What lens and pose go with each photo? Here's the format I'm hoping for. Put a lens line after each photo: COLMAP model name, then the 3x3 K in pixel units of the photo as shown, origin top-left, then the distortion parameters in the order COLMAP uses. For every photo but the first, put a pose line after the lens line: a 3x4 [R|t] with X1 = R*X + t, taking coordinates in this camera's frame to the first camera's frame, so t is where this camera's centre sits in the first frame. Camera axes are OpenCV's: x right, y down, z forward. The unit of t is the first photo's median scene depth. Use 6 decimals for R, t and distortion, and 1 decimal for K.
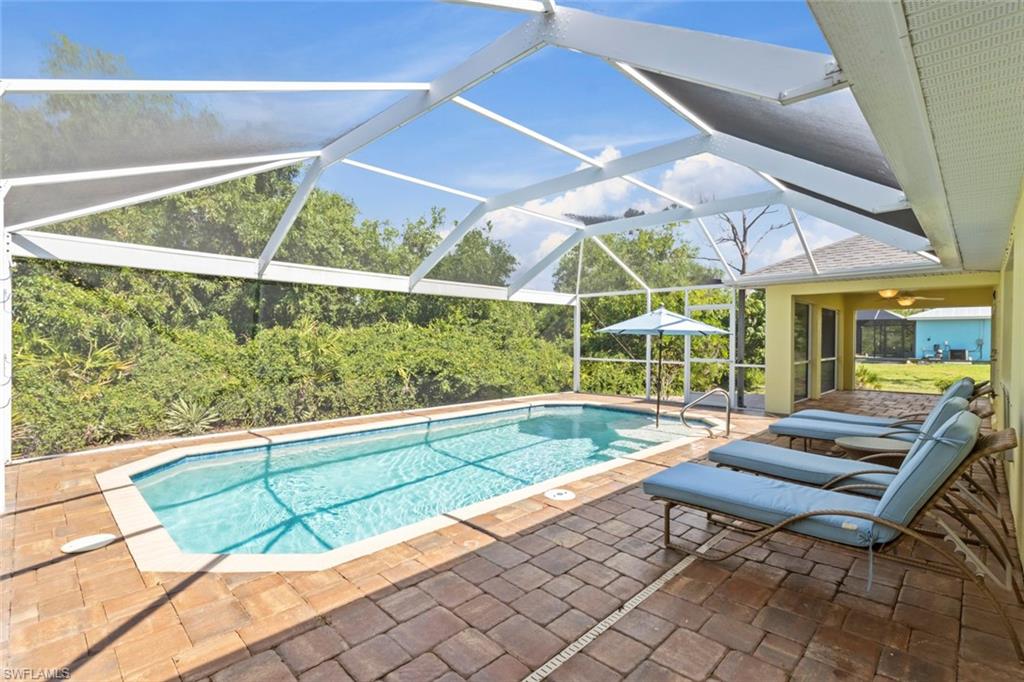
lens RADIAL K [[471.3, 0, 508.9], [0, 471.3, 346.6], [0, 0, 1]] dist [0.005692, -0.000227]
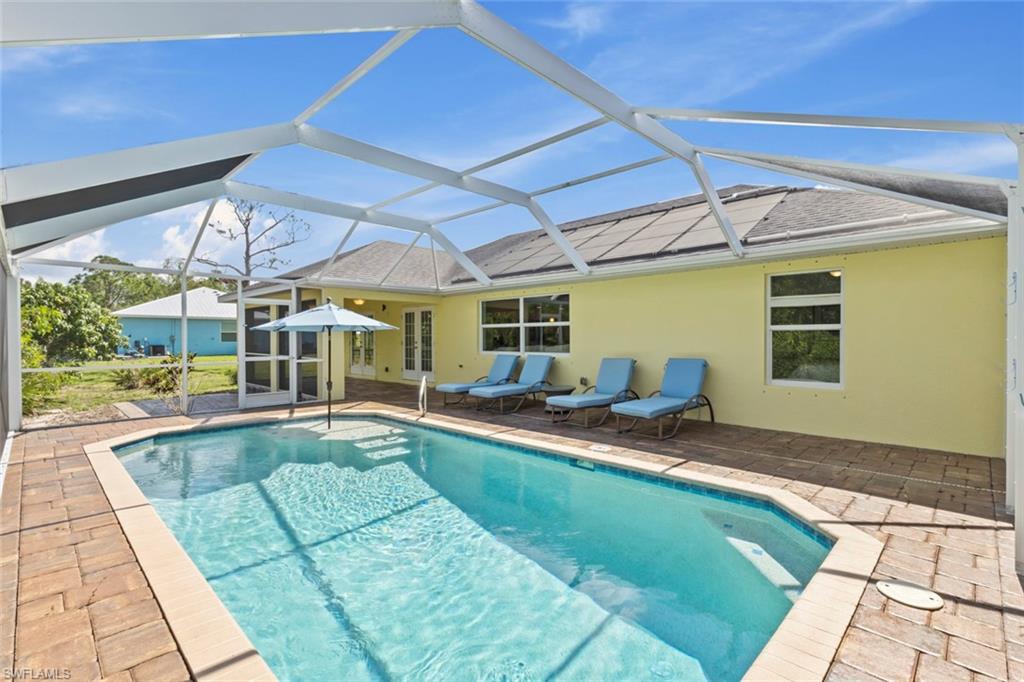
lens RADIAL K [[471.3, 0, 506.2], [0, 471.3, 338.0], [0, 0, 1]] dist [0.005692, -0.000227]
pose [[0.010609, -0.007549, 0.999915, -1.495100], [0.018841, 0.999795, 0.007348, -0.029025], [-0.999766, 0.018761, 0.010749, 1.472322]]
